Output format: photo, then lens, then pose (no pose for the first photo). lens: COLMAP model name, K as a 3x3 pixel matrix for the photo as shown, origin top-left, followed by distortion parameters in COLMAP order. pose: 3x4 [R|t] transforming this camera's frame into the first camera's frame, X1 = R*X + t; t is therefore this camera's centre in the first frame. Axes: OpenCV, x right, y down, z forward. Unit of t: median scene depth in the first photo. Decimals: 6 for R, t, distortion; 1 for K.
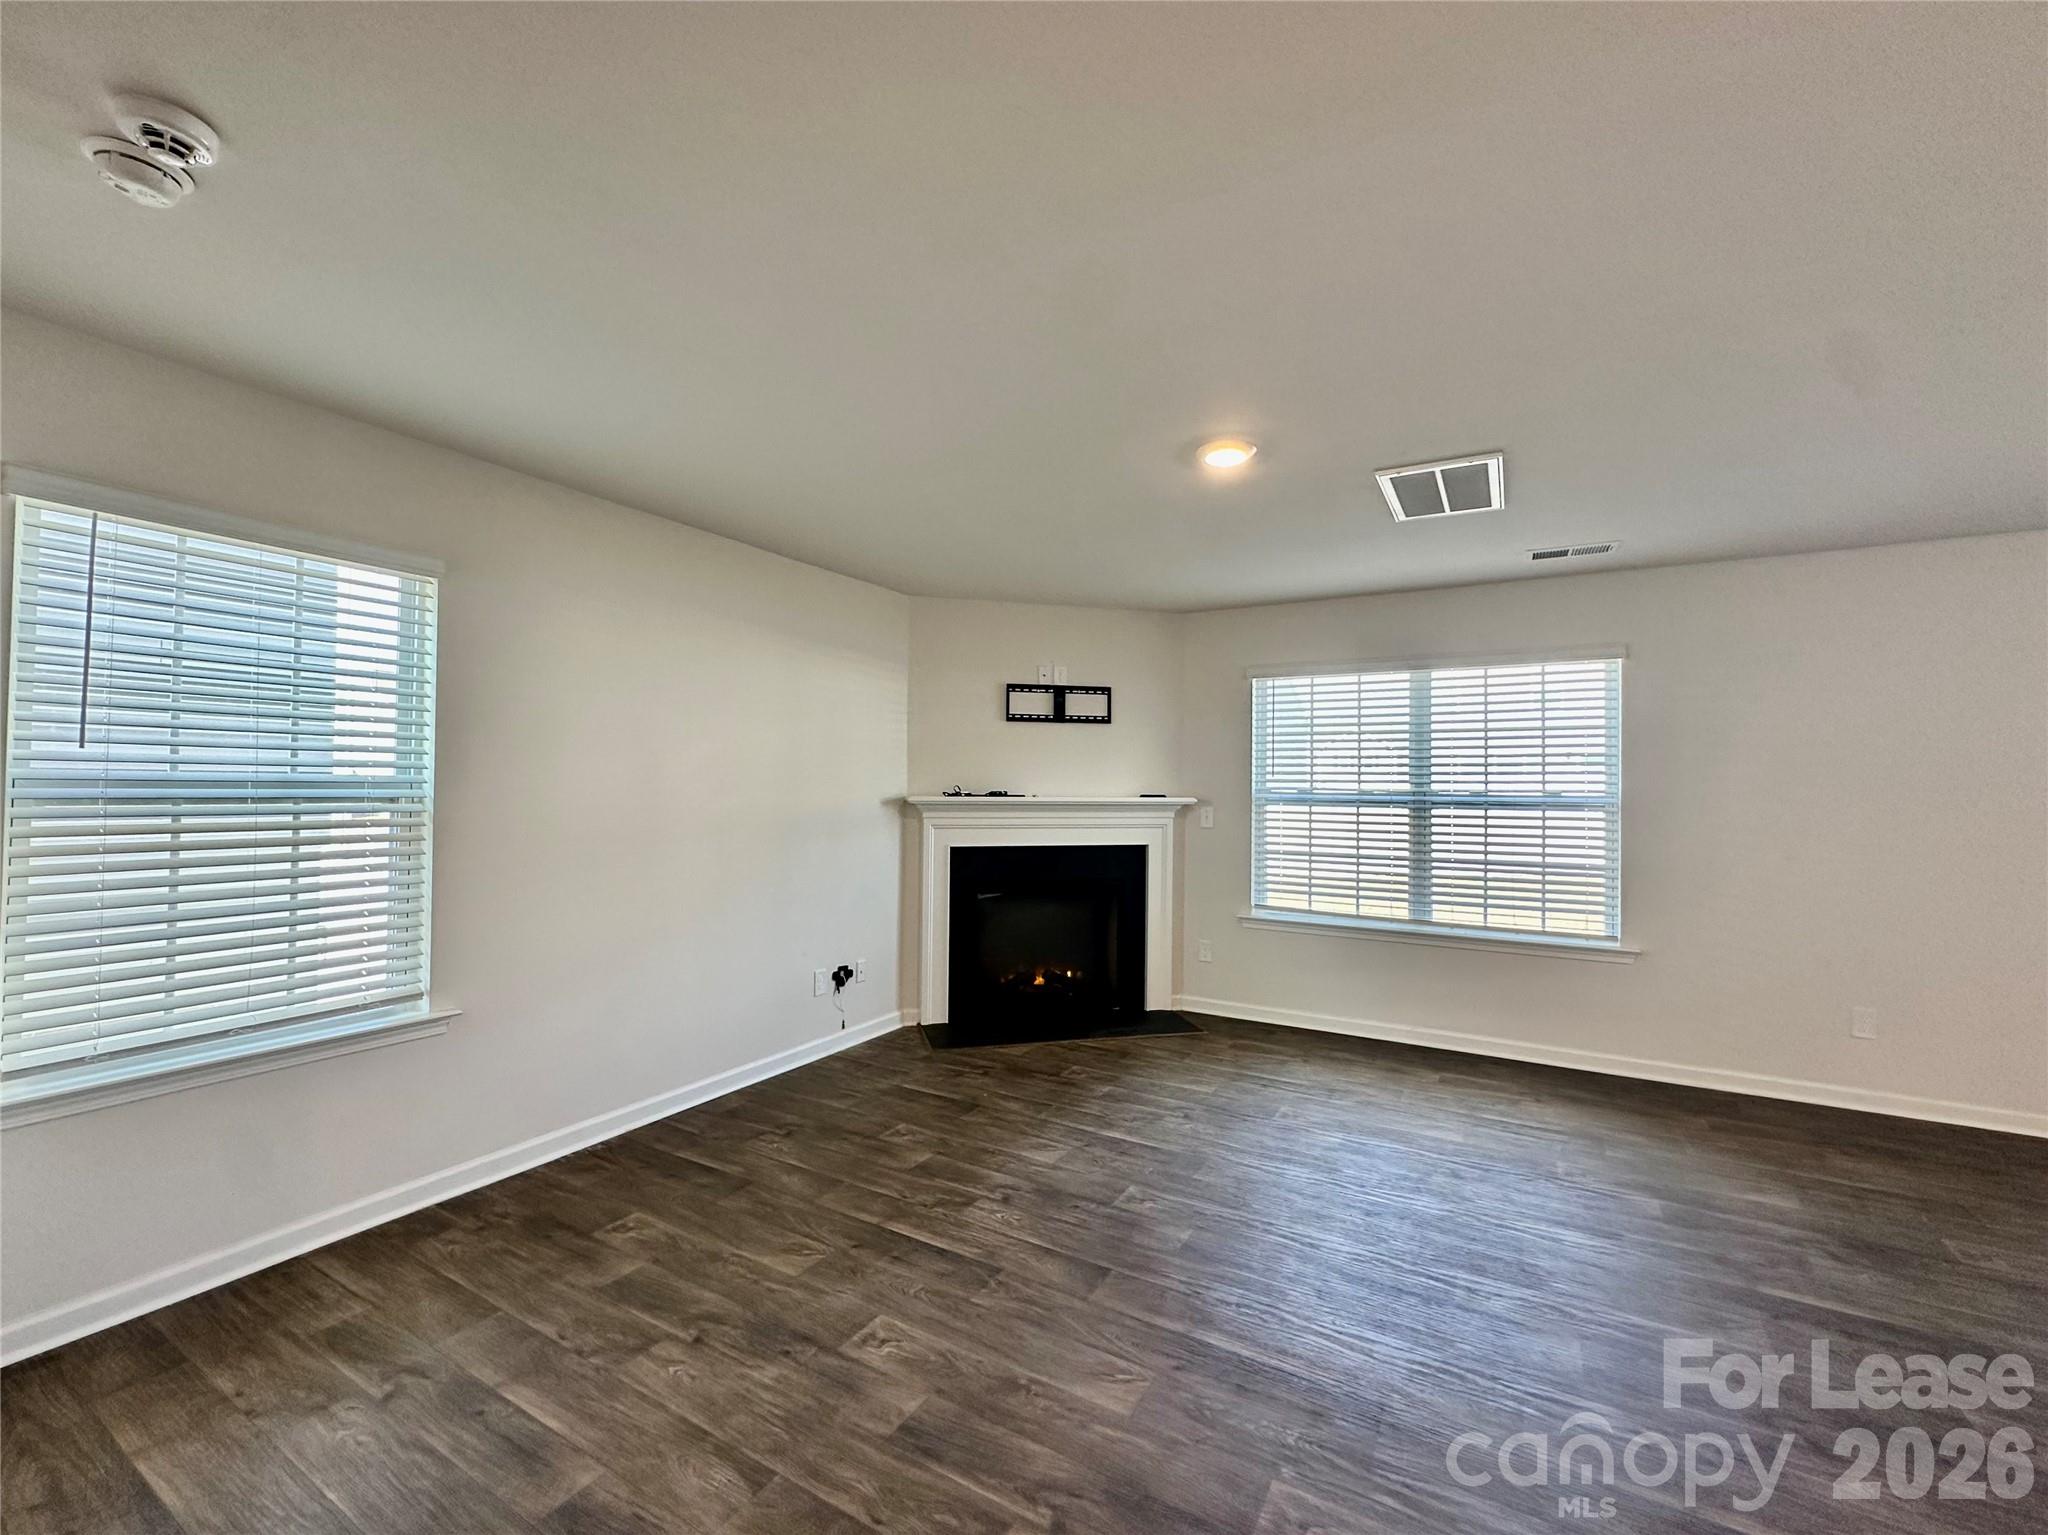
lens RADIAL K [[840.8, 0, 1020.0], [0, 840.8, 770.7], [0, 0, 1]] dist [0.000128, 0.000092]
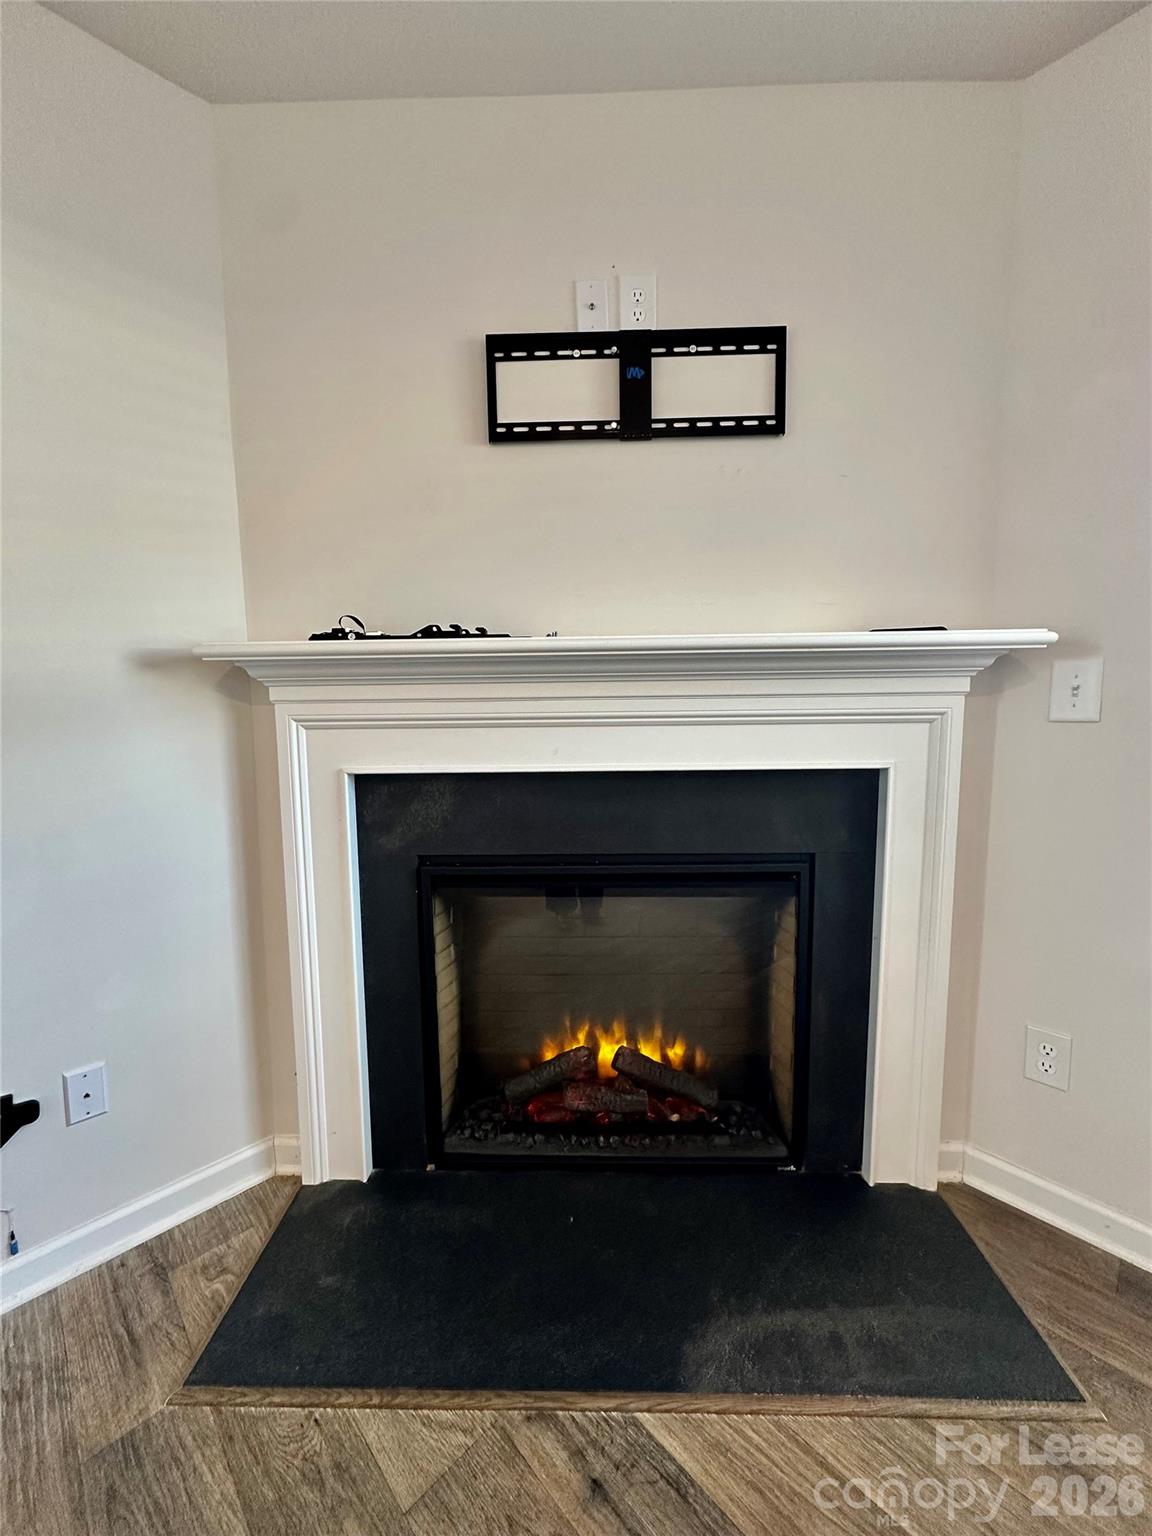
lens RADIAL K [[618.7, 0, 577.8], [0, 618.7, 761.7], [0, 0, 1]] dist [-0.001908, -0.000602]
pose [[0.962113, 0.007487, -0.272547, 0.101472], [0.024421, 0.993238, 0.113496, 0.054367], [0.271554, -0.115852, 0.955425, 0.745836]]
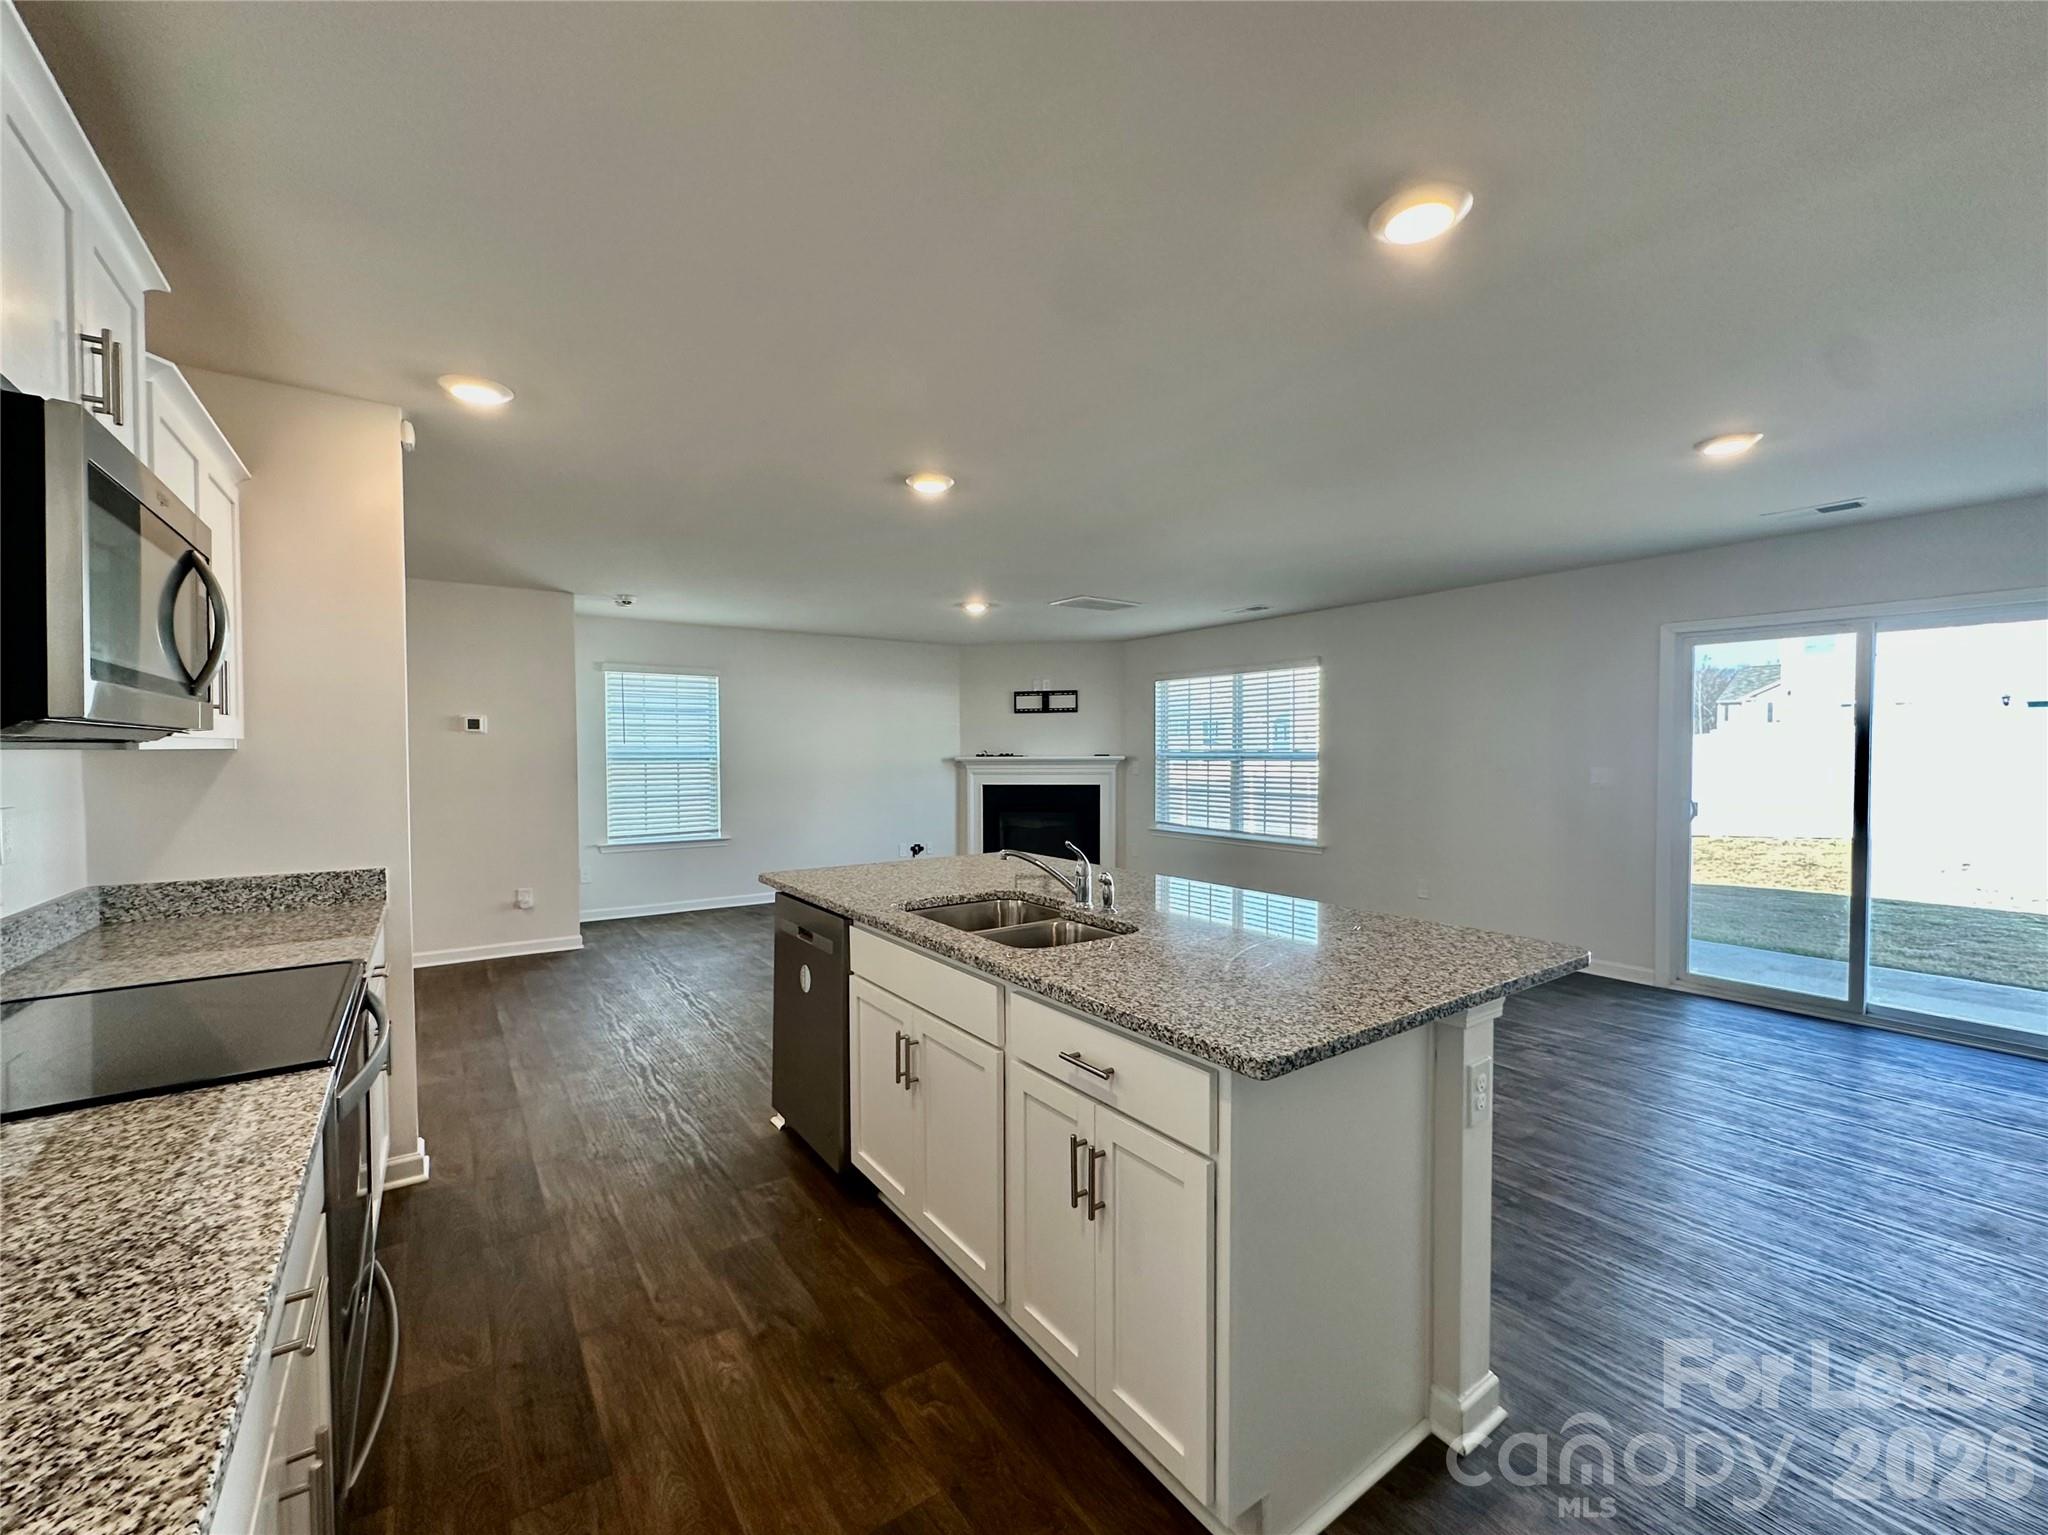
lens RADIAL K [[825.0, 0, 1016.9], [0, 825.0, 766.6], [0, 0, 1]] dist [-0.001908, -0.000602]
pose [[0.913398, -0.005279, -0.407034, 0.701281], [0.020399, 0.999253, 0.032816, -0.004317], [0.406557, -0.038277, 0.912823, -0.578144]]
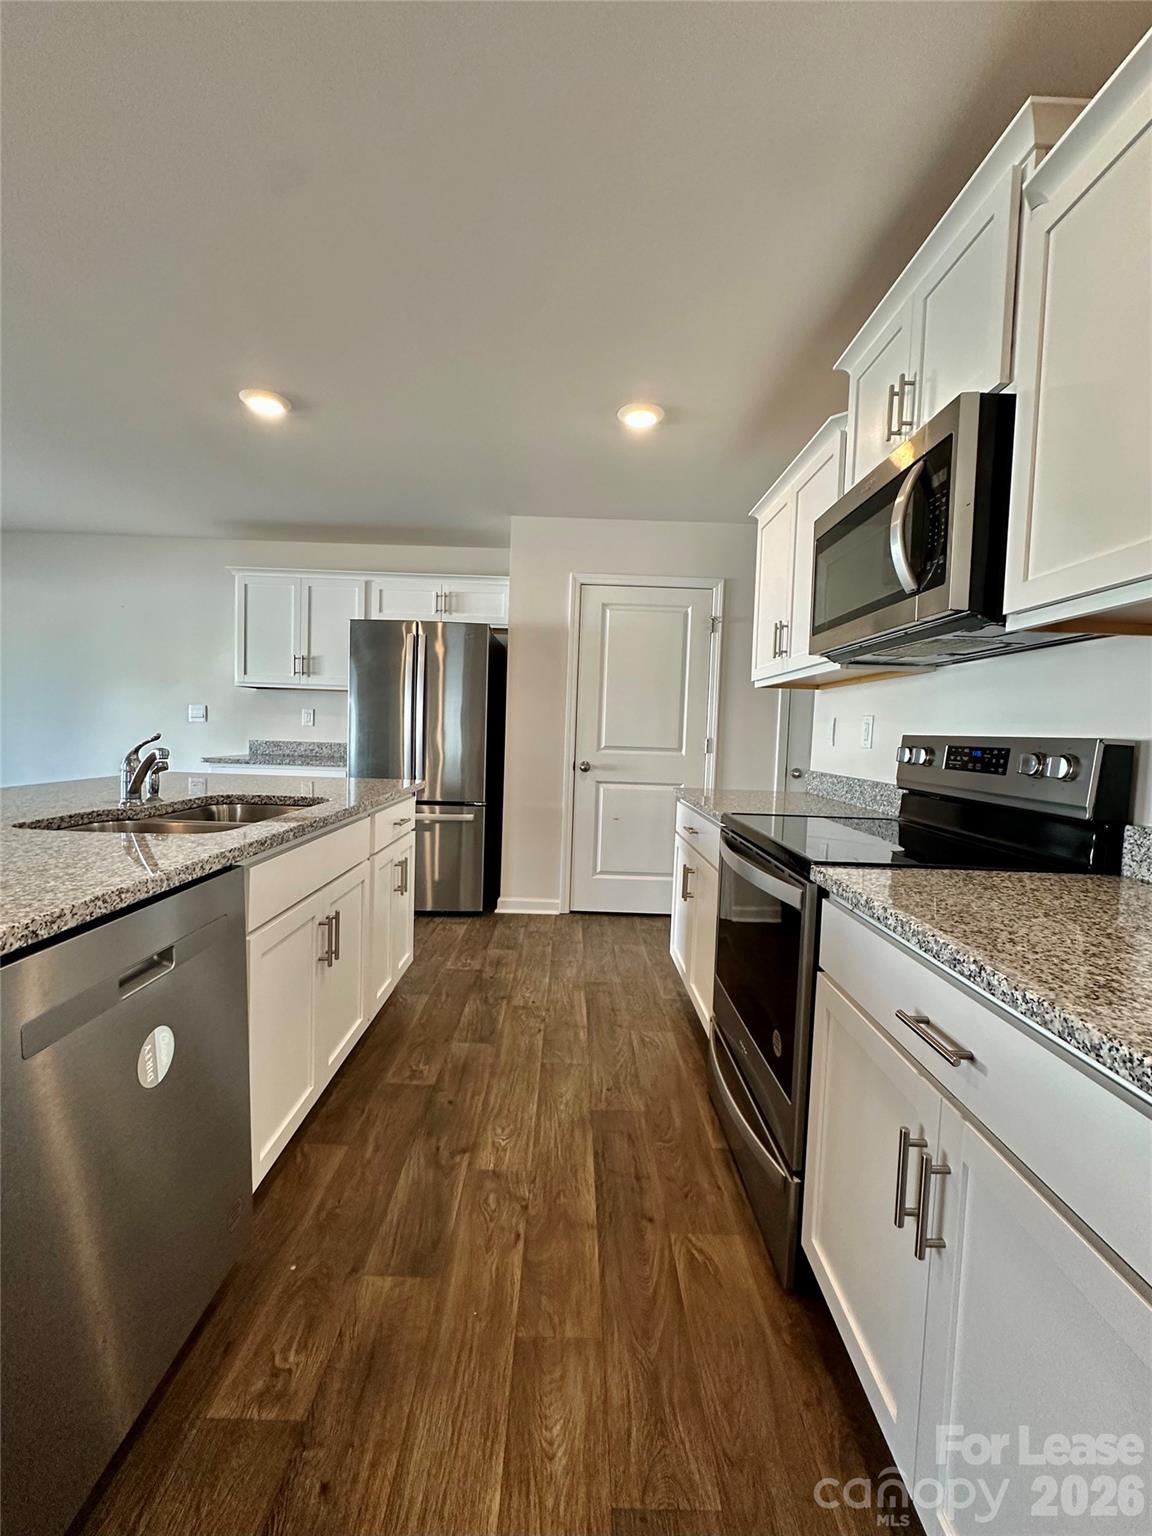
lens RADIAL K [[636.8, 0, 576.1], [0, 636.8, 764.6], [0, 0, 1]] dist [0.000044, 0.000120]
pose [[-0.517602, -0.075829, 0.852255, 0.119711], [-0.056836, 0.996912, 0.054182, 0.038724], [-0.853732, -0.020394, -0.520314, -0.150616]]
